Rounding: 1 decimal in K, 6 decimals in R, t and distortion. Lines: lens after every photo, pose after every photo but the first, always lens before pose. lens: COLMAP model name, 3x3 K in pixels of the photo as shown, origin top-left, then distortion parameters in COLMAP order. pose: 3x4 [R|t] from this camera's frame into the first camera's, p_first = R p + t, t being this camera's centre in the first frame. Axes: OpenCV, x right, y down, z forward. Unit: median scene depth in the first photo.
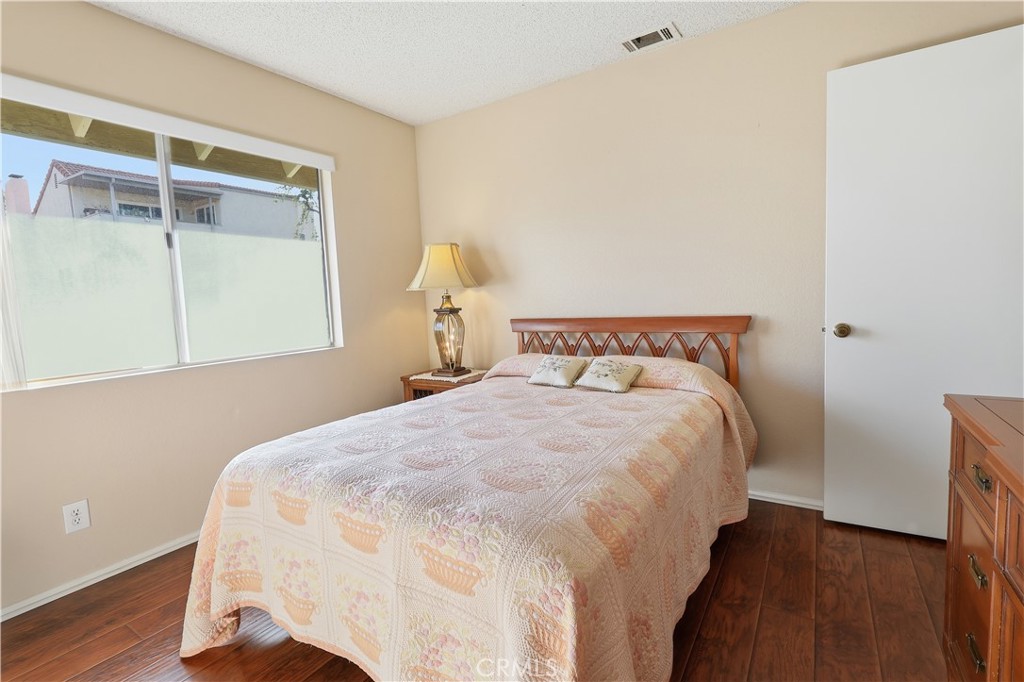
lens RADIAL K [[472.1, 0, 512.8], [0, 472.1, 339.9], [0, 0, 1]] dist [-0.005667, 0.000508]
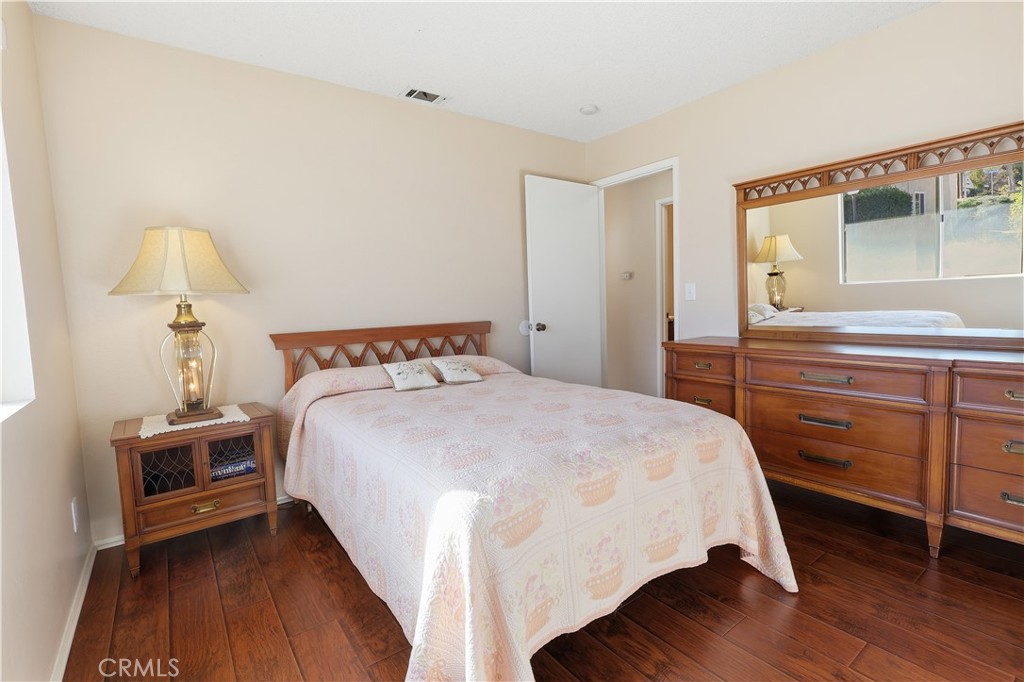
lens RADIAL K [[472.1, 0, 511.9], [0, 472.1, 337.6], [0, 0, 1]] dist [-0.005667, 0.000508]
pose [[0.352684, -0.040886, 0.934849, -0.792261], [0.101953, 0.994776, 0.005044, -0.000957], [-0.930172, 0.093532, 0.355010, 0.410515]]
